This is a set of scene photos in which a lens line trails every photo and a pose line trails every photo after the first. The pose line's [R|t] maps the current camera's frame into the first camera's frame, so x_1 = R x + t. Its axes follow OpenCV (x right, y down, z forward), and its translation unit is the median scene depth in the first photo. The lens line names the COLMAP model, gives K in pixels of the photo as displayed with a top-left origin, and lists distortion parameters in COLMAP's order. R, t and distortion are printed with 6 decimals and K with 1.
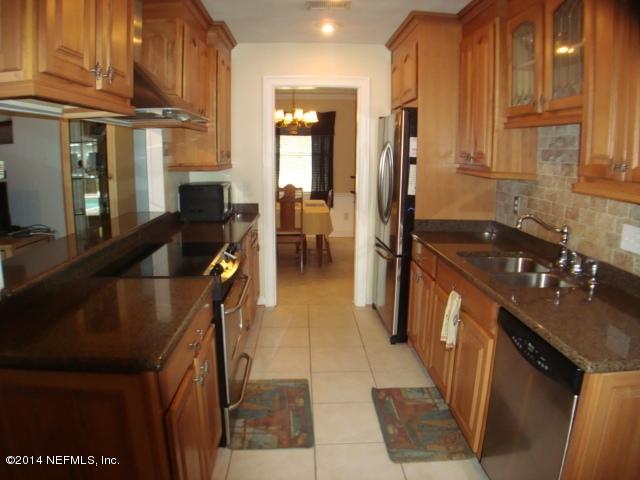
lens RADIAL K [[539.0, 0, 319.4], [0, 539.0, 246.3], [0, 0, 1]] dist [-0.218754, 0.070515]
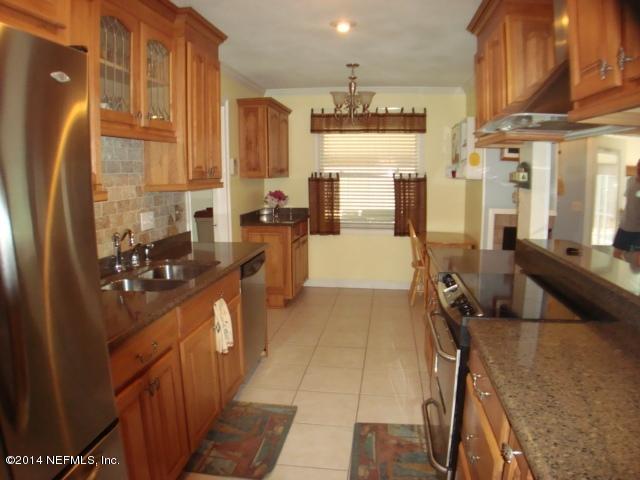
lens RADIAL K [[470.5, 0, 323.4], [0, 470.5, 237.7], [0, 0, 1]] dist [-0.139965, -0.000247]
pose [[-0.984849, -0.030060, 0.170788, -0.098435], [0.027576, 0.945182, 0.325376, -0.321172], [-0.171206, 0.325156, -0.930033, 1.778383]]
